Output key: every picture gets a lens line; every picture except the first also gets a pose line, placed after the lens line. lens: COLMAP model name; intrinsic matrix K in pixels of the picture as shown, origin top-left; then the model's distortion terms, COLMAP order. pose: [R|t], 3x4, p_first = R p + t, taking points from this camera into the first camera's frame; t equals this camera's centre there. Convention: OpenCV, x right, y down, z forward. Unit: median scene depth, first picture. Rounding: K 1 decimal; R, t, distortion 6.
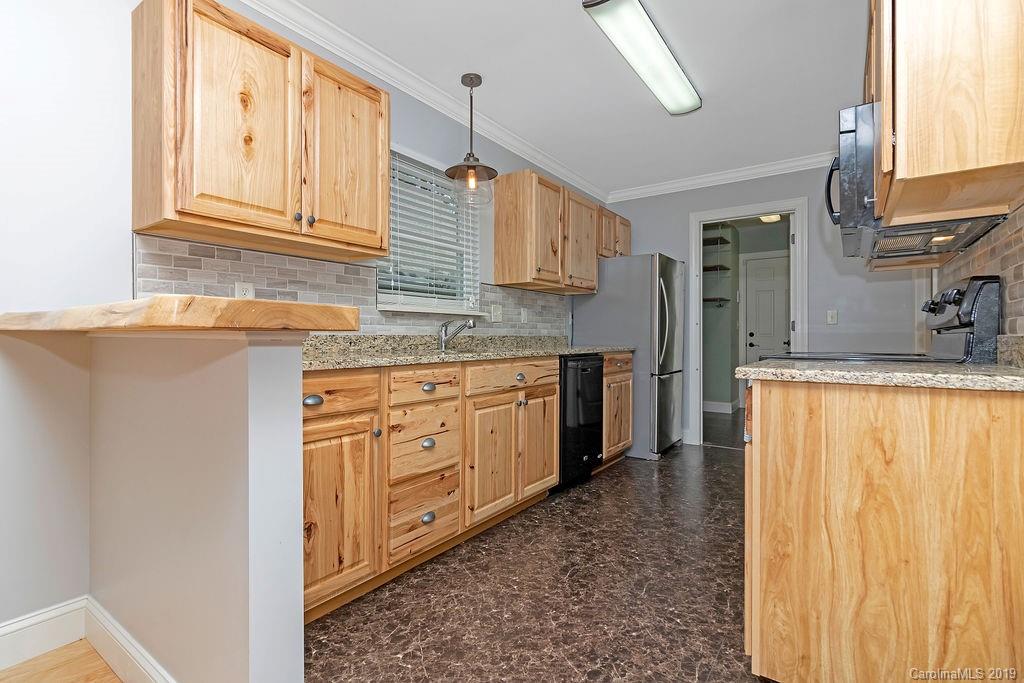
lens RADIAL K [[496.1, 0, 505.0], [0, 496.1, 336.1], [0, 0, 1]] dist [-0.000221, -0.000015]
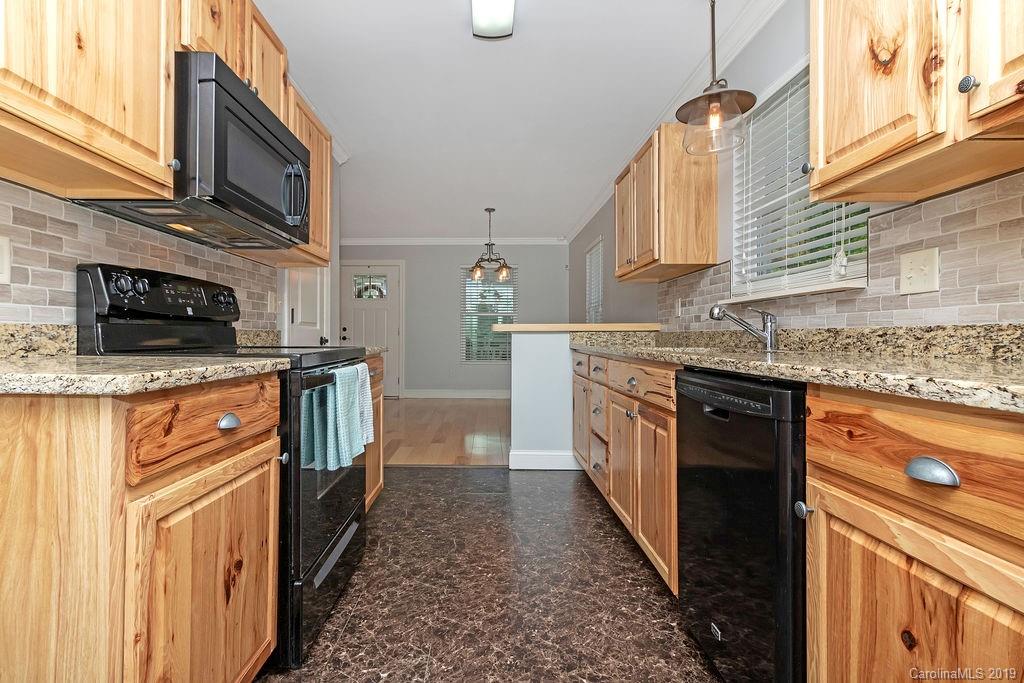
lens RADIAL K [[481.0, 0, 479.0], [0, 481.0, 336.0], [0, 0, 1]] dist [0.001645, 0.000279]
pose [[-0.828853, -0.002300, -0.559462, 0.614911], [-0.001650, 0.999997, -0.001667, 0.009780], [0.559464, -0.000458, -0.828855, 1.388427]]
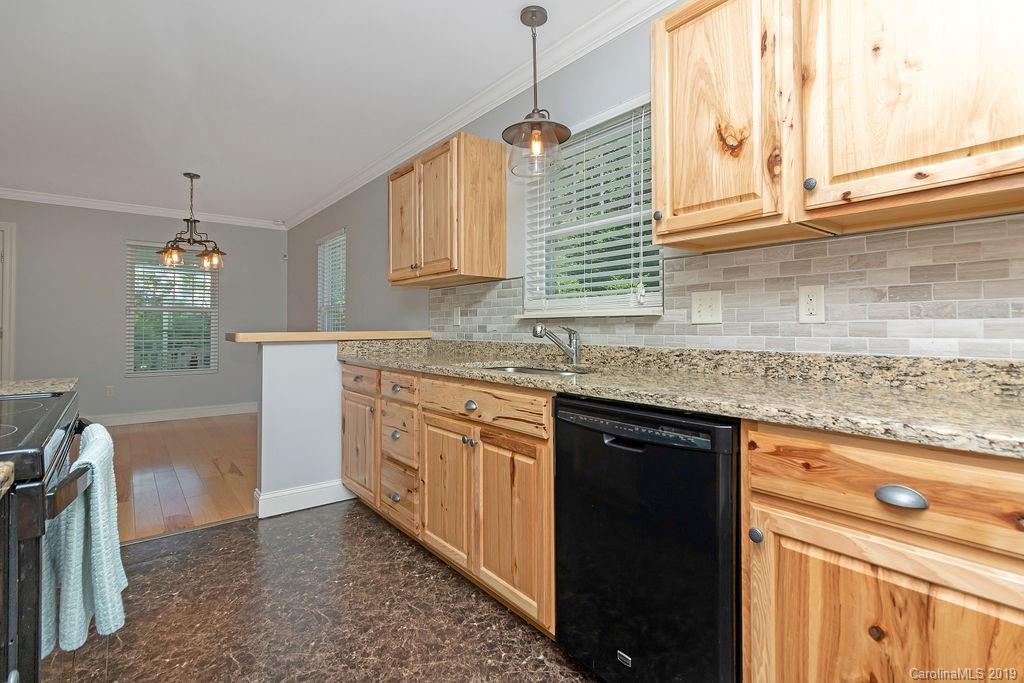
lens RADIAL K [[490.0, 0, 518.6], [0, 490.0, 321.2], [0, 0, 1]] dist [0.002182, 0.000385]
pose [[-0.278199, -0.013060, -0.960435, 0.659494], [0.003446, 0.999888, -0.014595, -0.029614], [0.960517, -0.007370, -0.278123, 1.178014]]
